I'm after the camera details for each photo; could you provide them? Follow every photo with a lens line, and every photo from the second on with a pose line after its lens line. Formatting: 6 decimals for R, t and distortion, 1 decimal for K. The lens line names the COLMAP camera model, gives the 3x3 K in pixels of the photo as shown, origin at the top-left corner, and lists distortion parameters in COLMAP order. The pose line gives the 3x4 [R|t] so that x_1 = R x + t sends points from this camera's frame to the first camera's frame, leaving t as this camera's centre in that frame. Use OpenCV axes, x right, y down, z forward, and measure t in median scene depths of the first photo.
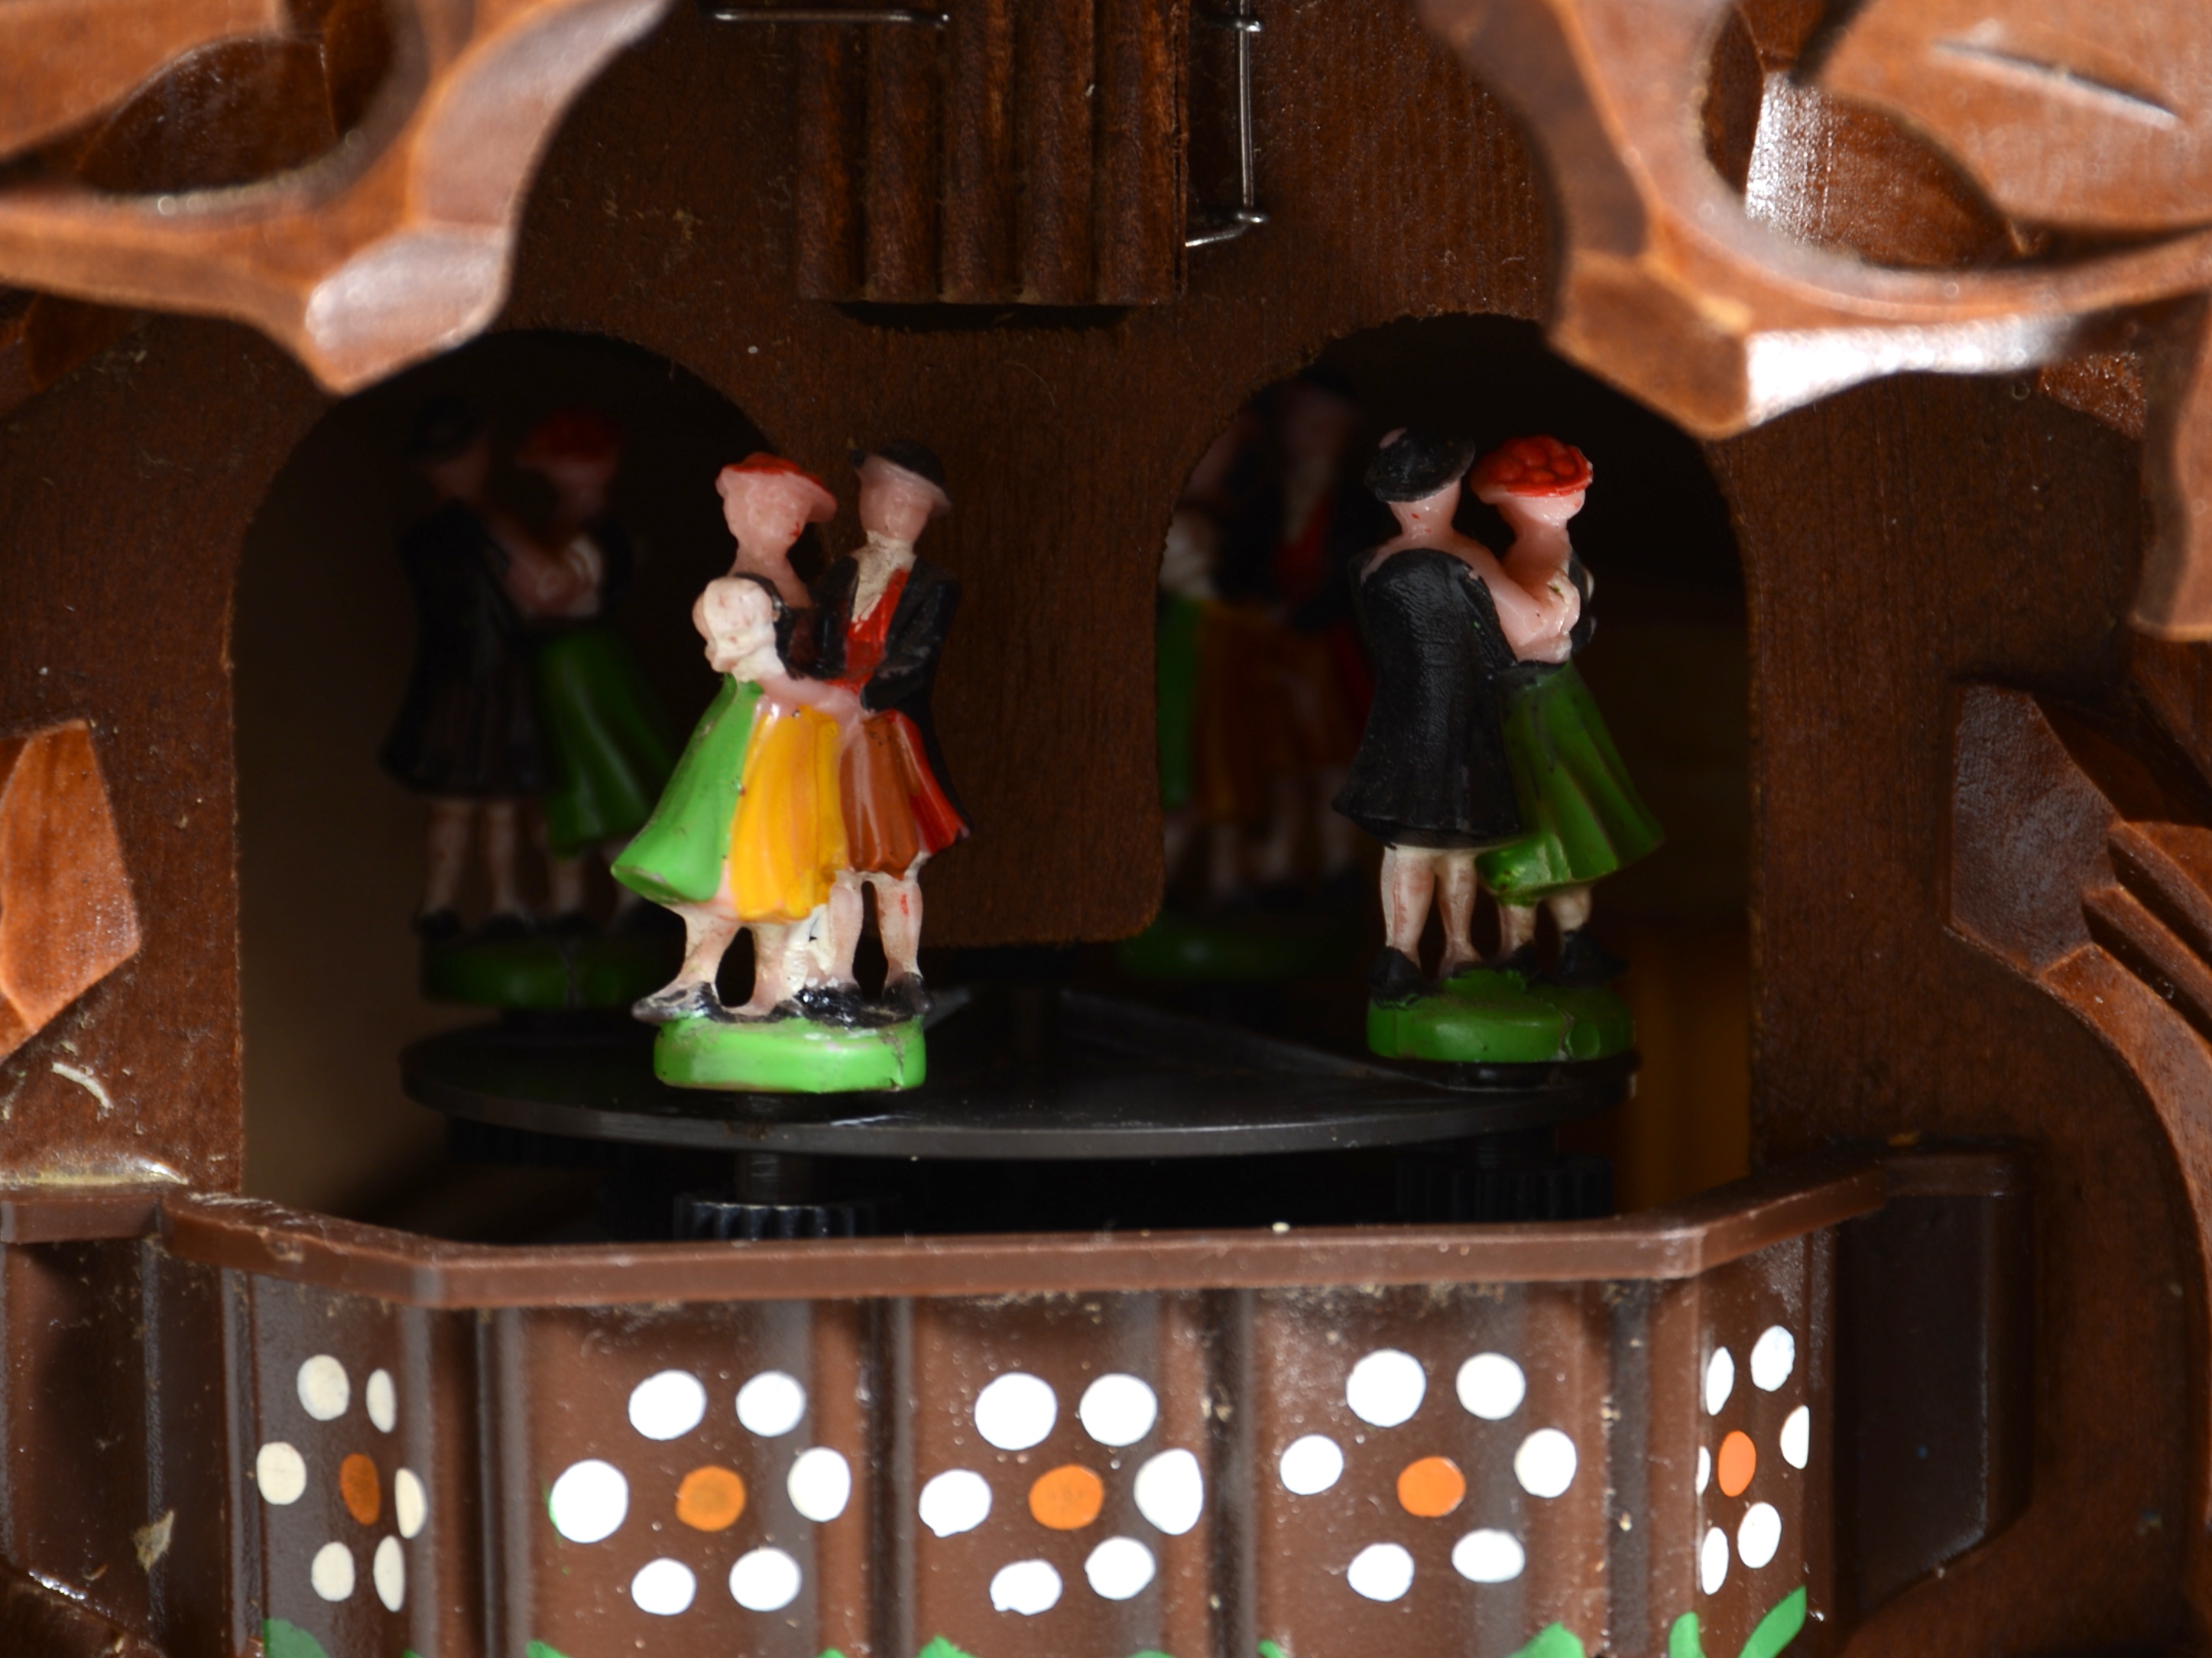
lens RADIAL K [[12177.7, 0, 1109.6], [0, 12177.7, 825.4], [0, 0, 1]] dist [0.108064, 0.000000]
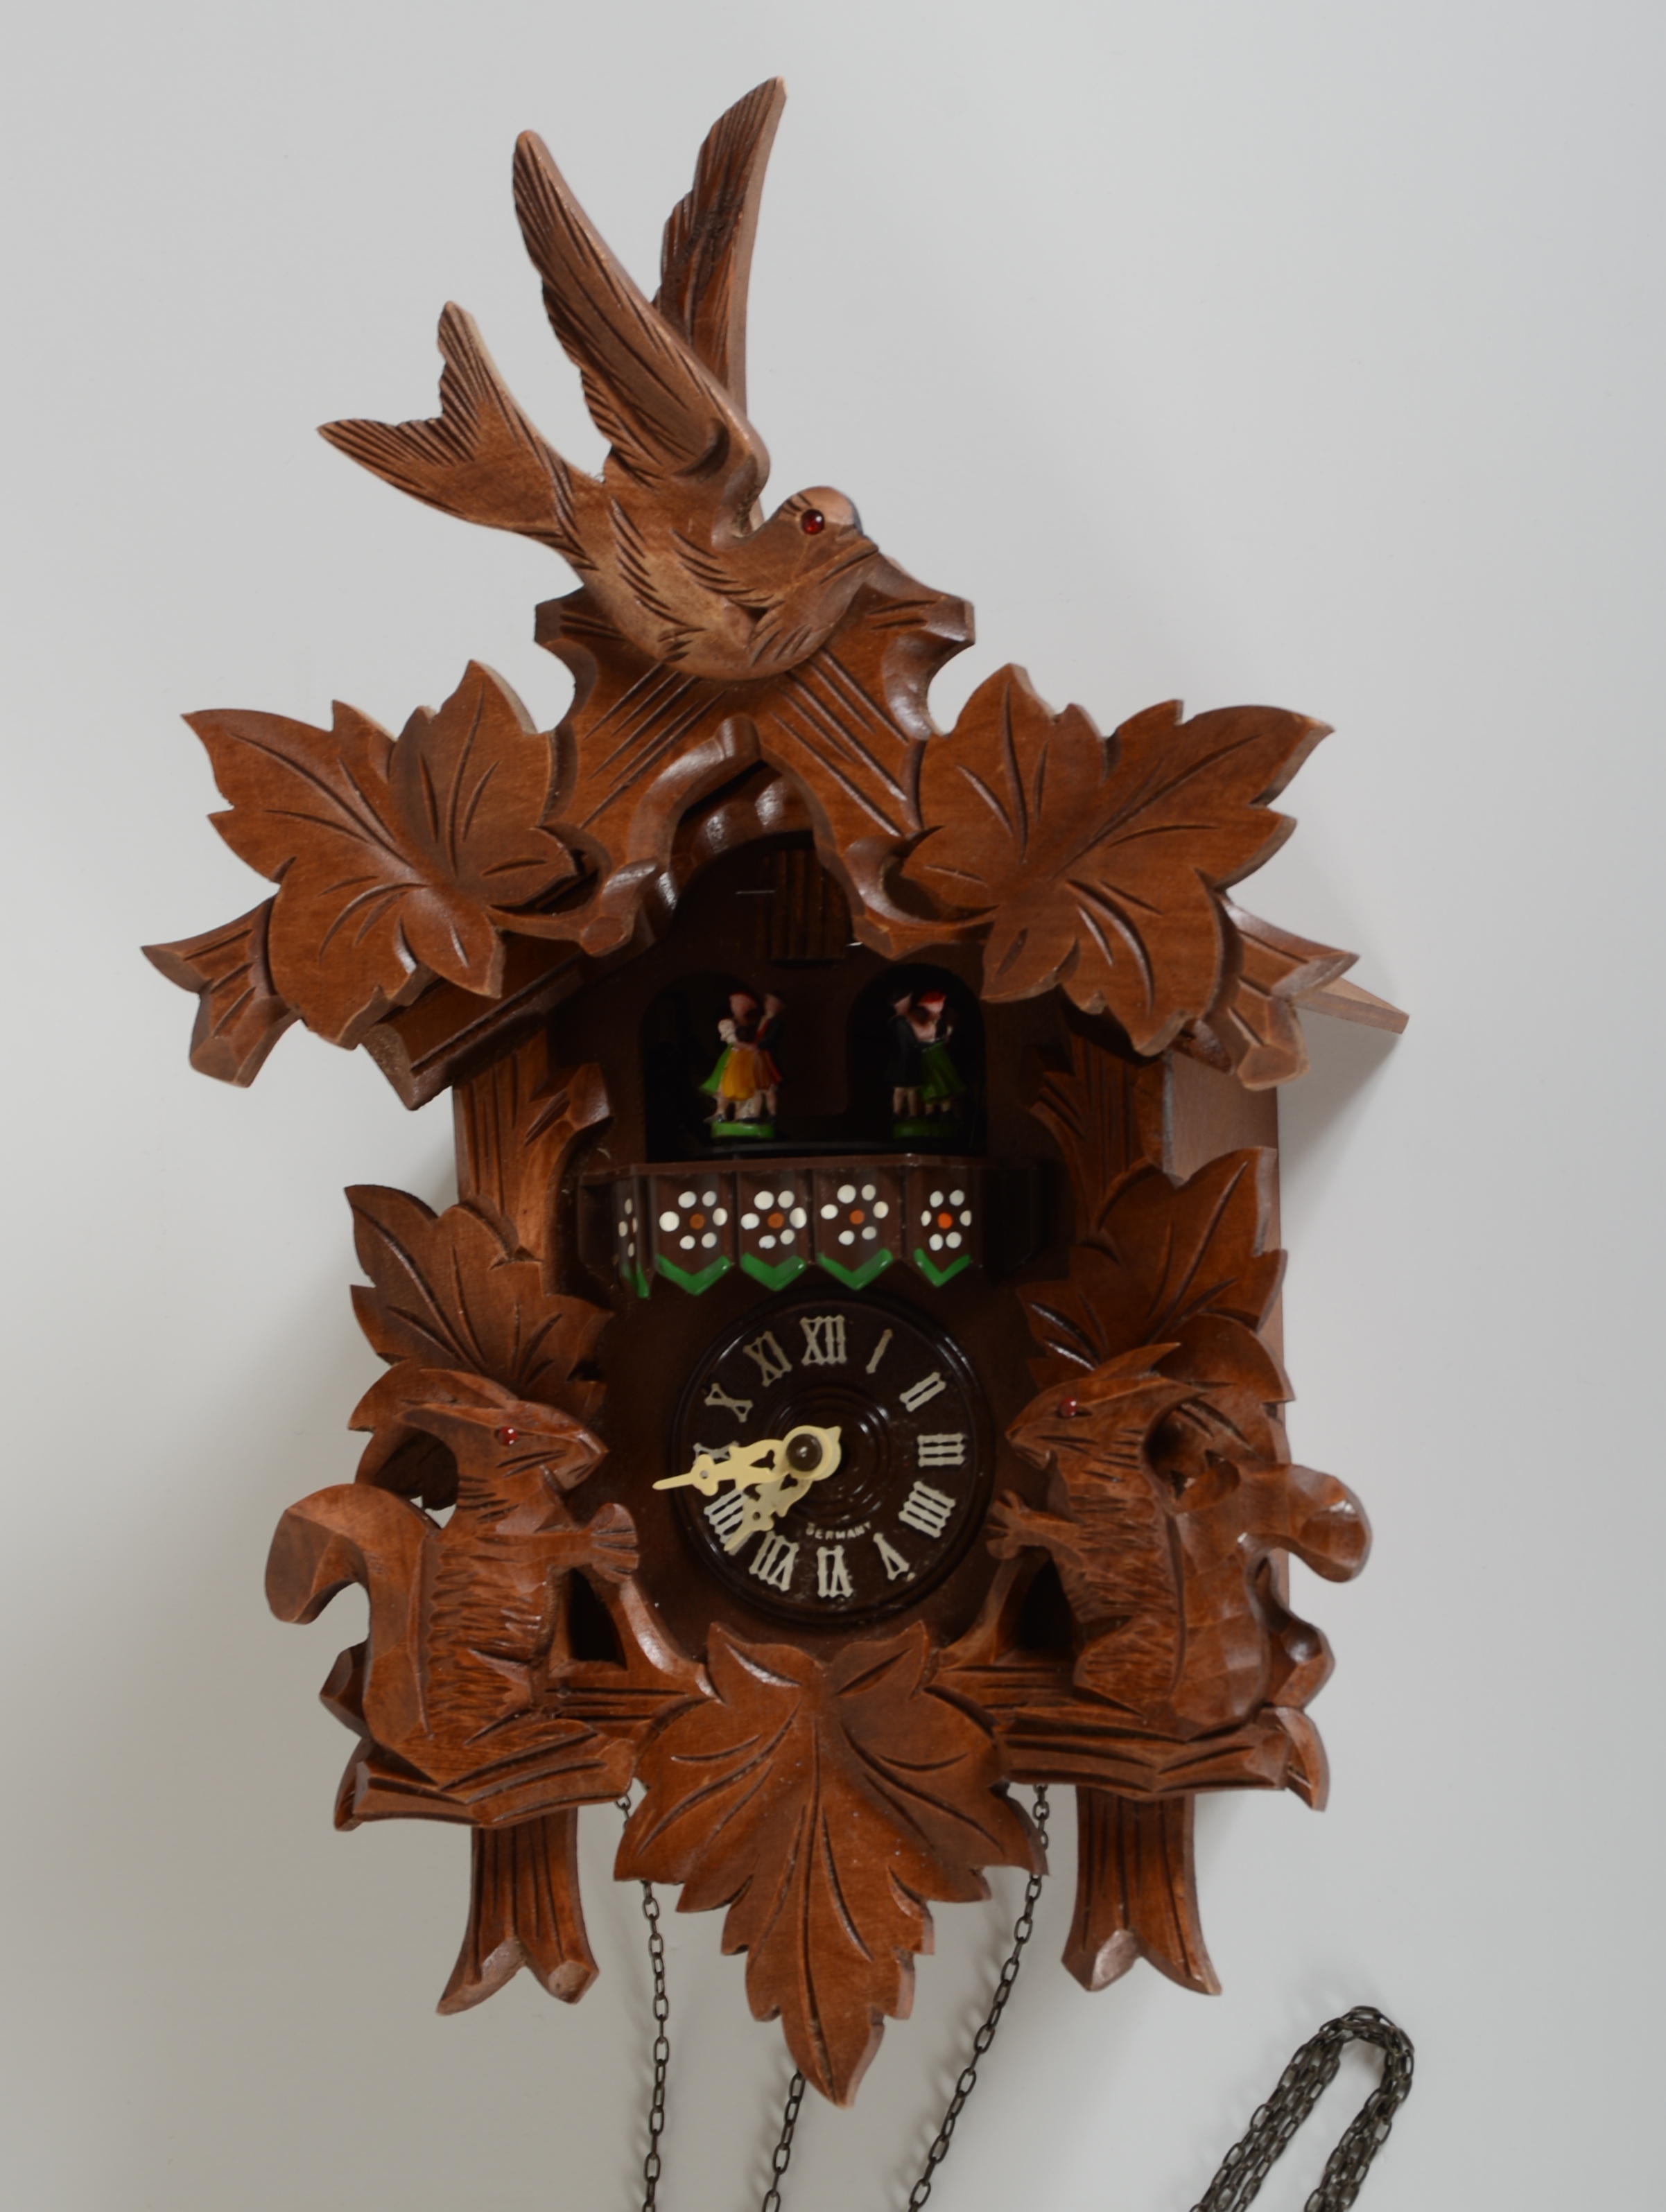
lens RADIAL K [[9248.3, 0, 827.5], [0, 9248.3, 1122.3], [0, 0, 1]] dist [0.402898, 0.000000]
pose [[0.928719, -0.028438, -0.369692, 1.217146], [-0.033922, 0.986356, -0.161091, 0.544420], [0.369230, 0.162149, 0.915083, -1.979251]]
